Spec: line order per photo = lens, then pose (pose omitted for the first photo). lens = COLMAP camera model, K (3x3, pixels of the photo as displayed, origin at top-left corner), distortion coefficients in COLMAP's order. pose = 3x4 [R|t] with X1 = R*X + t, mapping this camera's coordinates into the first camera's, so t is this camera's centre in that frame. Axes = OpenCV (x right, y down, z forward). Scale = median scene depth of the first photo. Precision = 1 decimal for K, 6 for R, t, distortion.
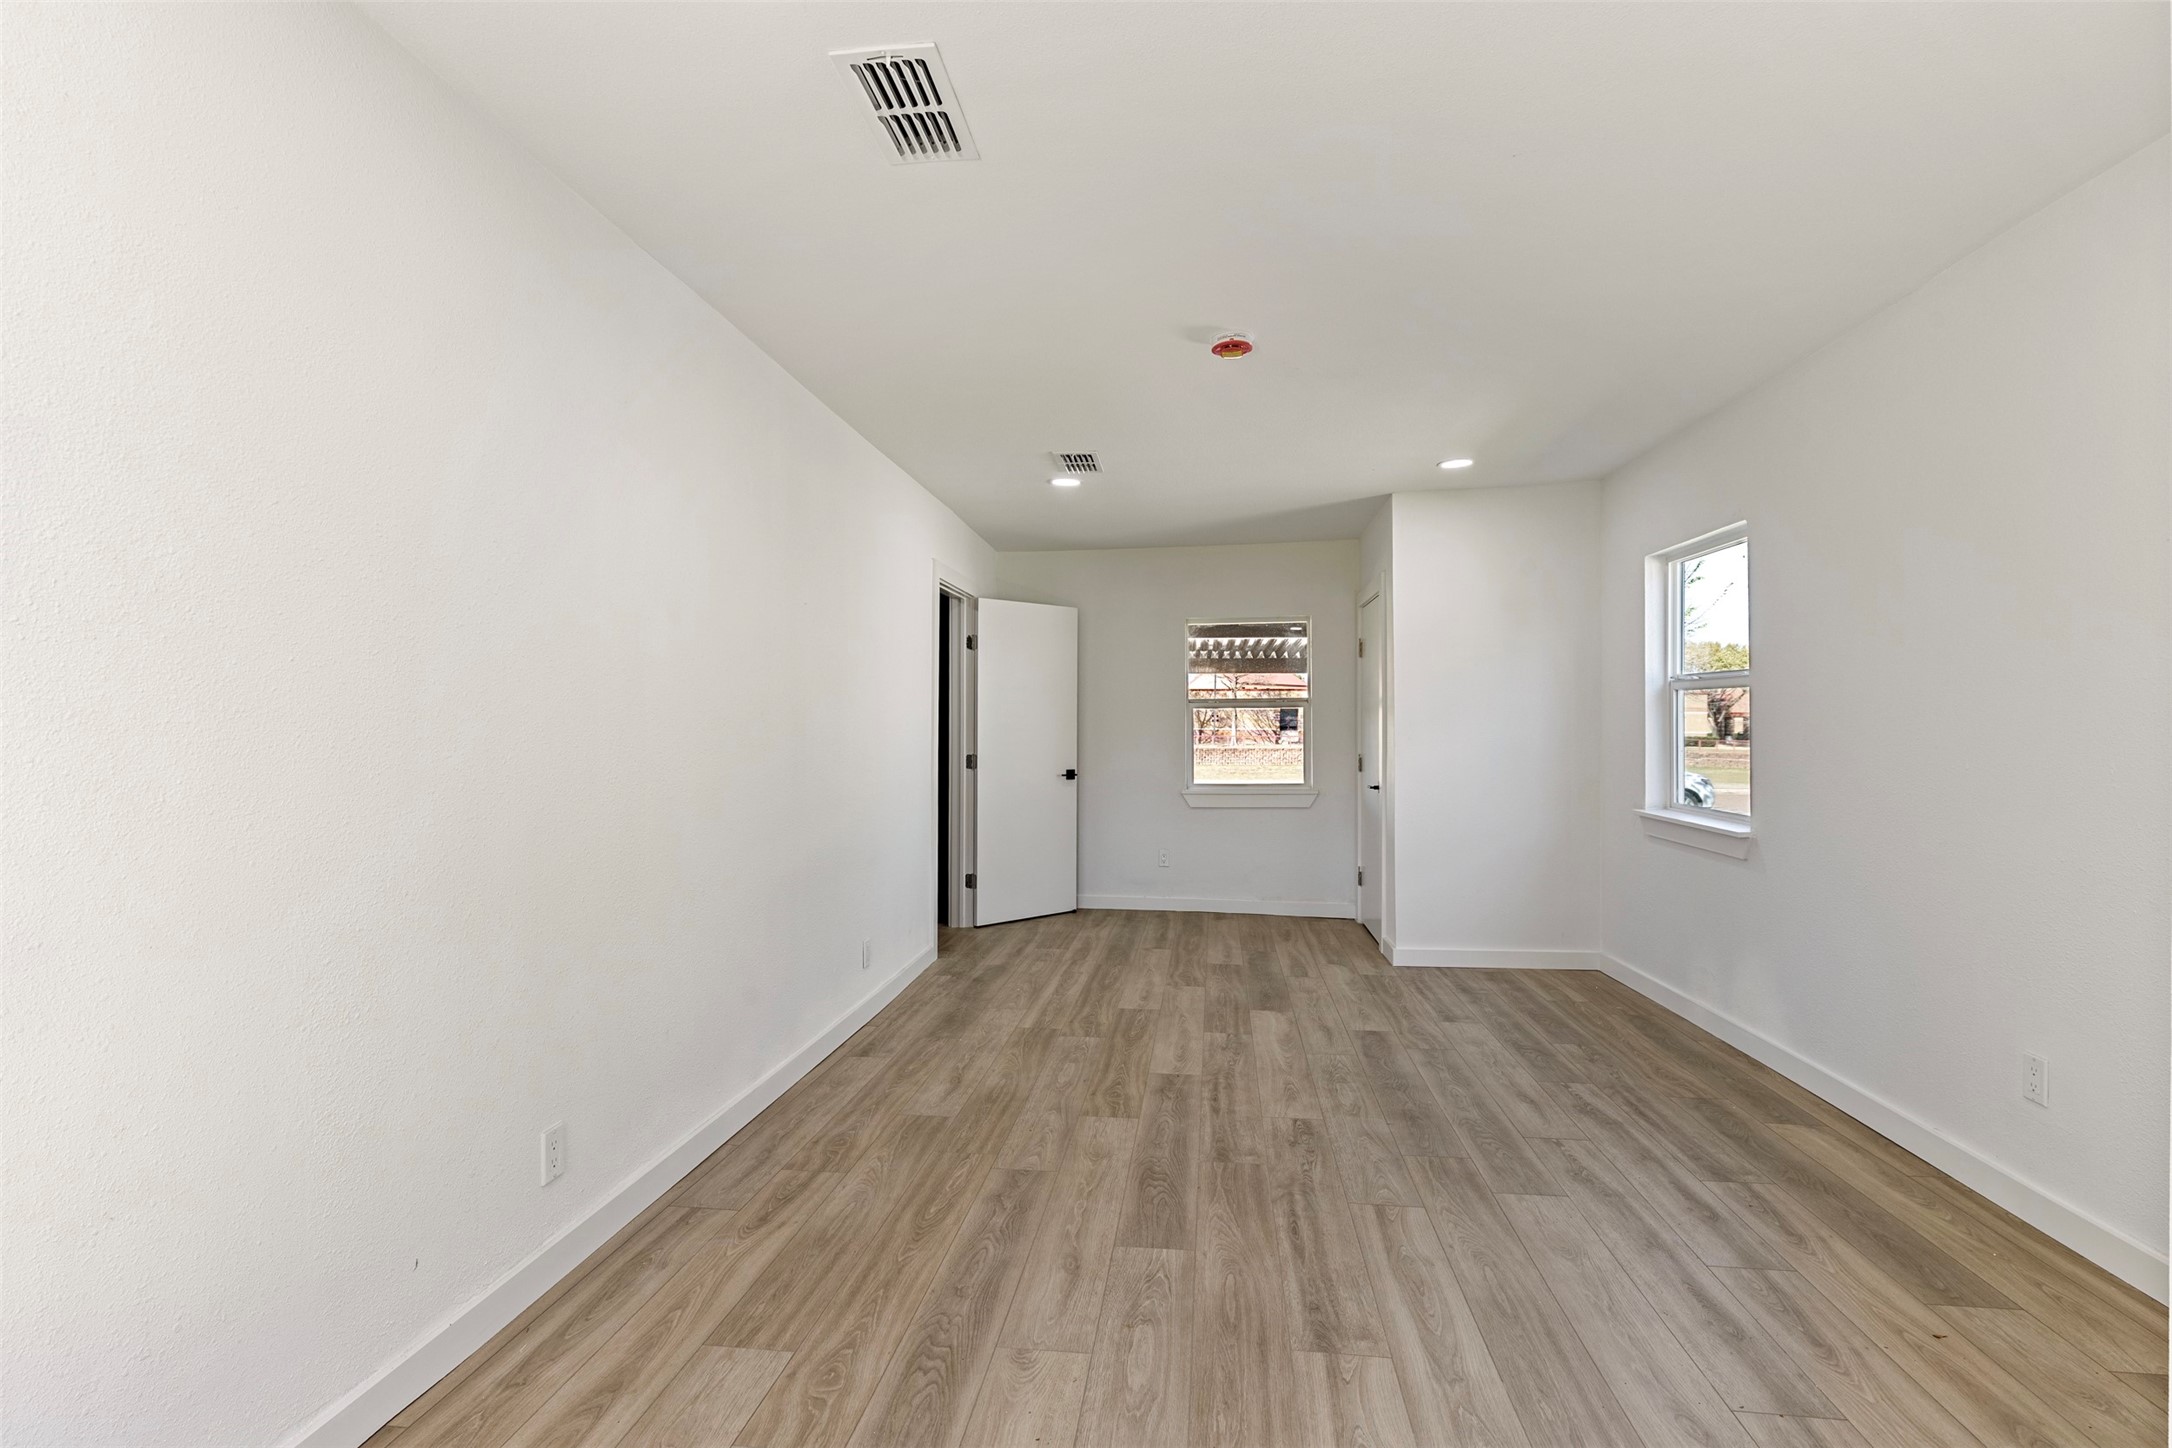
lens RADIAL K [[983.5, 0, 1076.9], [0, 983.5, 719.5], [0, 0, 1]] dist [0.009498, -0.003636]
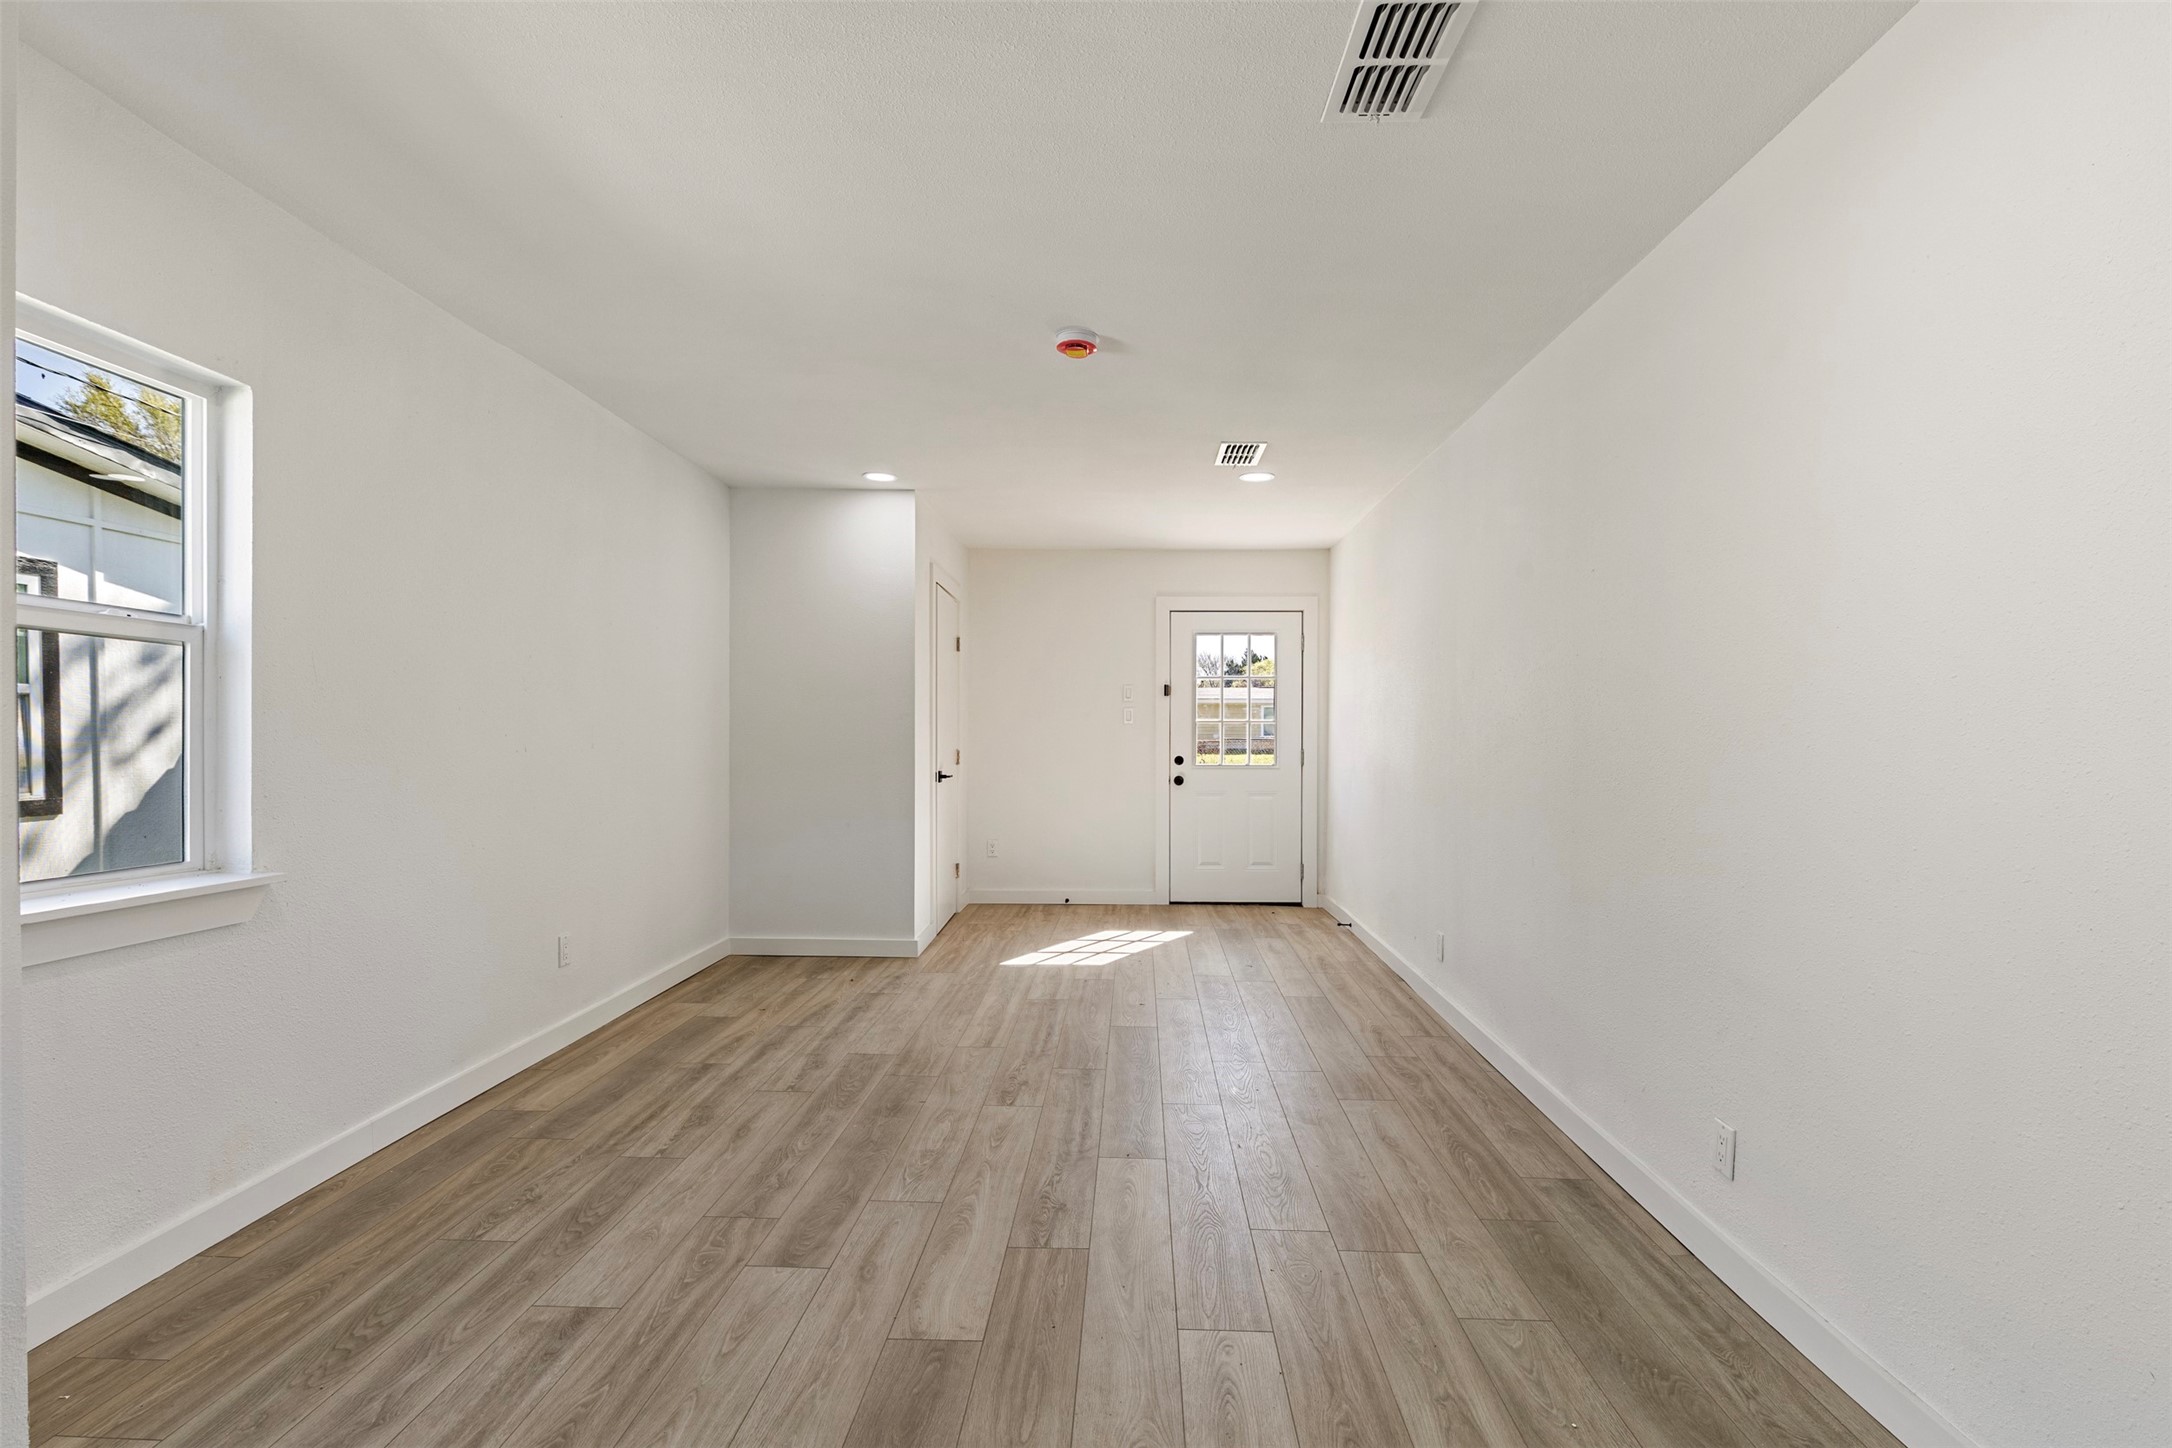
lens RADIAL K [[983.5, 0, 1104.6], [0, 983.5, 736.8], [0, 0, 1]] dist [0.009498, -0.003636]
pose [[-0.994414, -0.004503, -0.105452, 0.237130], [-0.004057, 0.999982, -0.004443, 0.028461], [0.105470, -0.003990, -0.994414, 2.051970]]
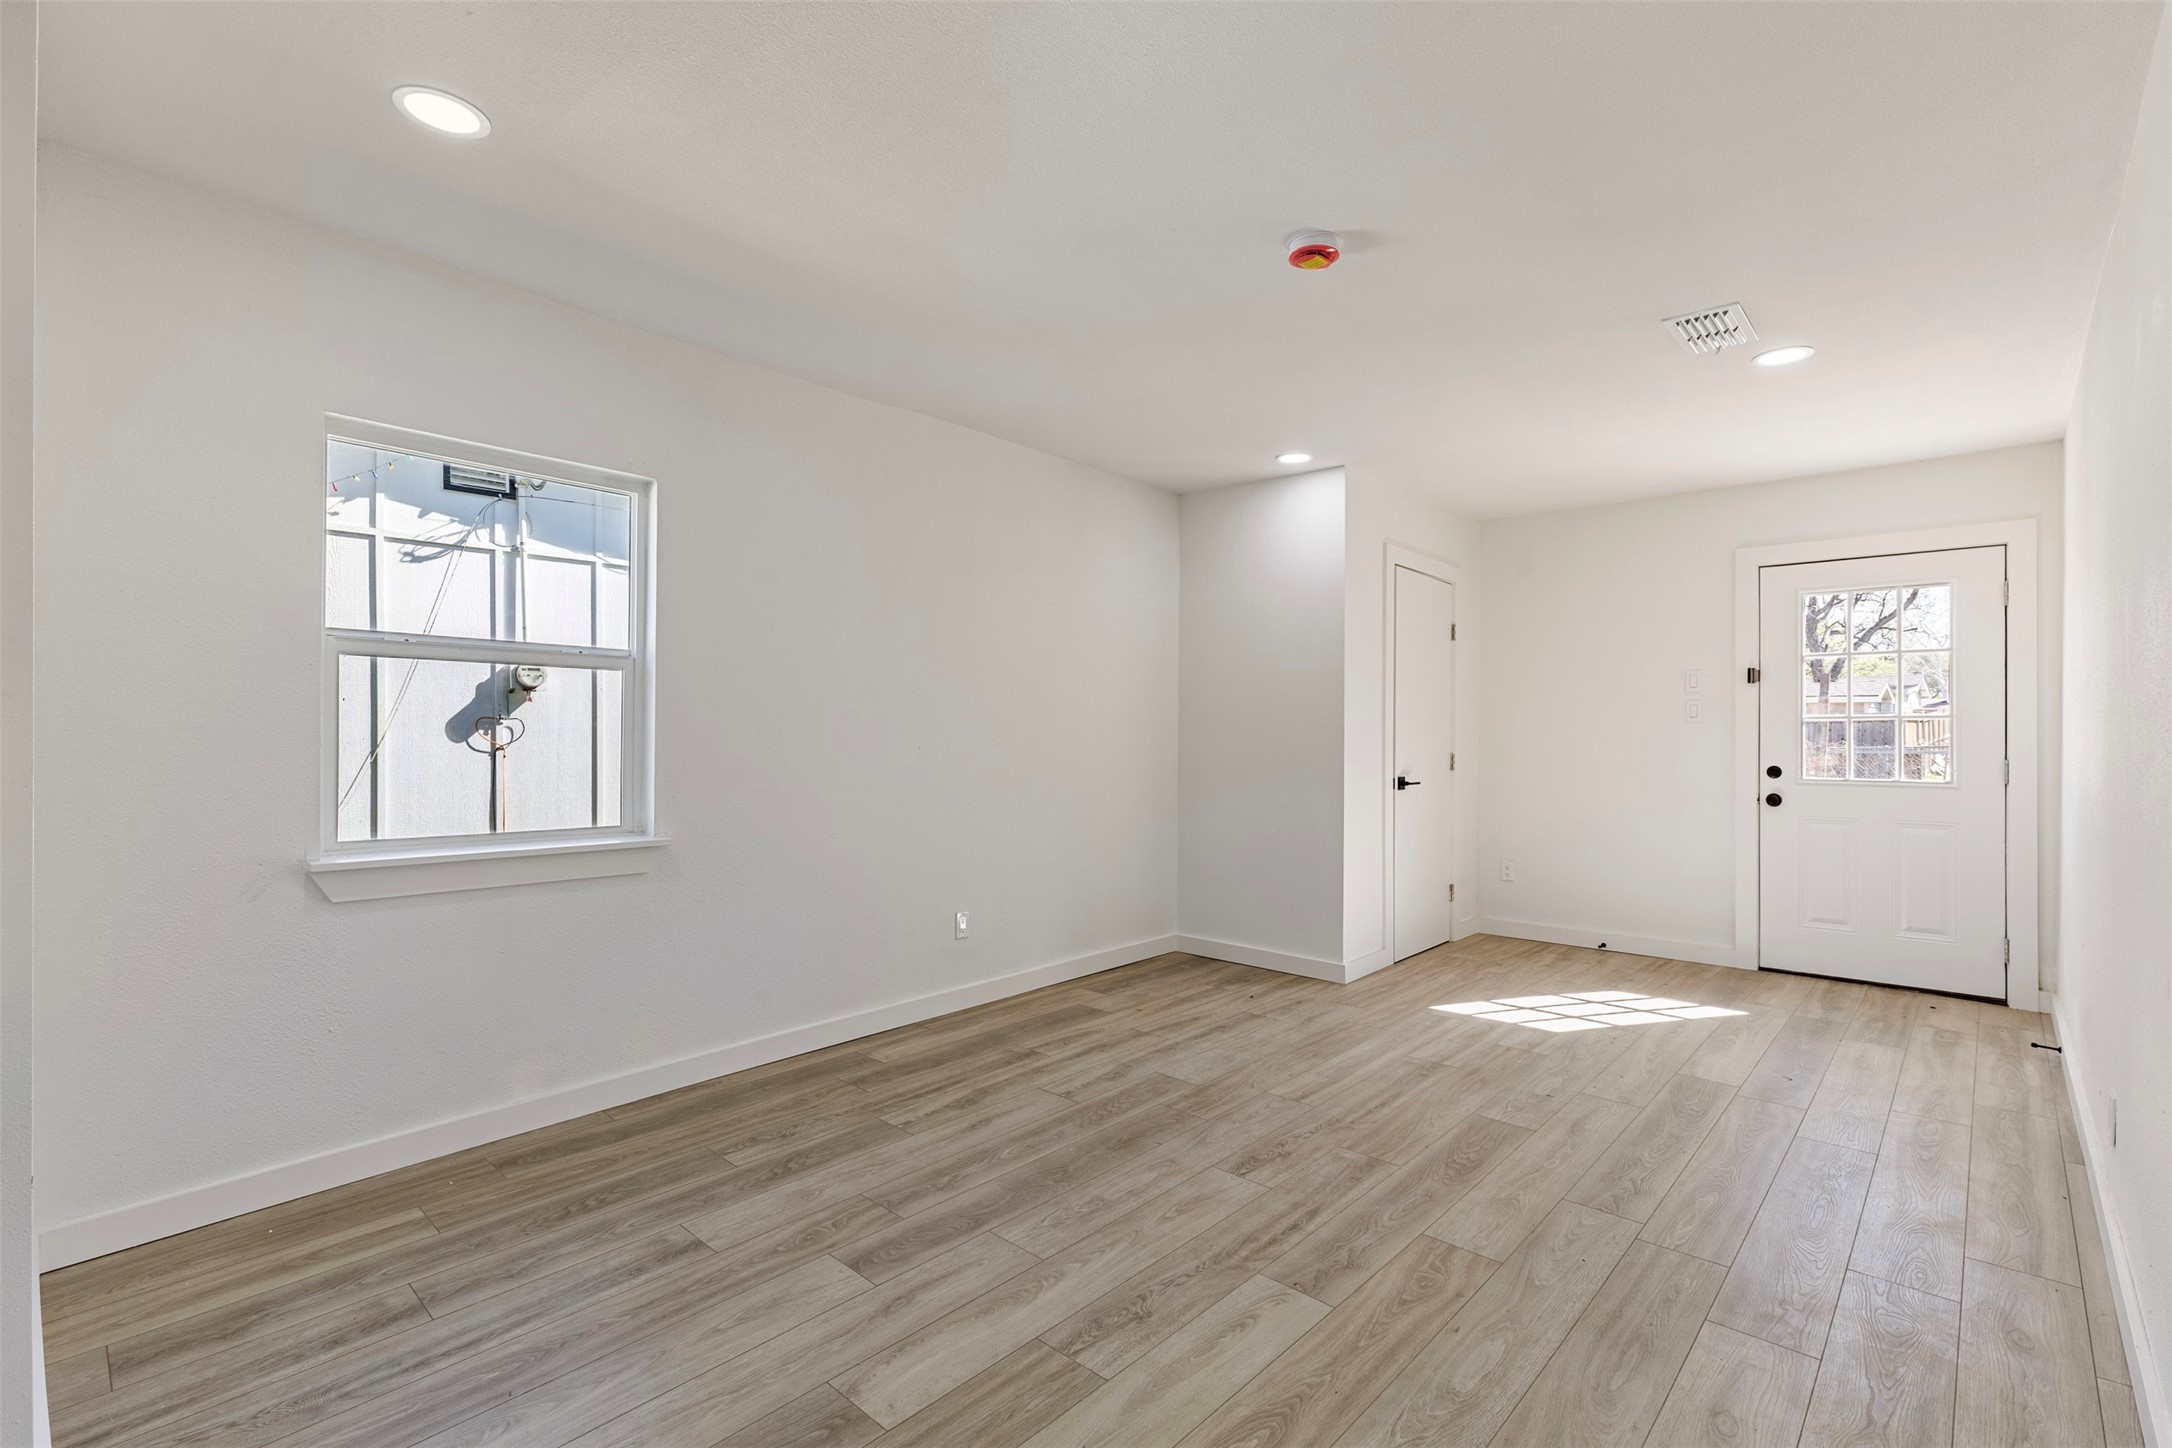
lens RADIAL K [[983.5, 0, 1104.1], [0, 983.5, 721.8], [0, 0, 1]] dist [0.009498, -0.003636]
pose [[-0.826459, 0.002597, 0.562991, -0.166536], [-0.008523, 0.999817, -0.017124, 0.026493], [-0.562932, -0.018950, -0.826286, 1.805859]]
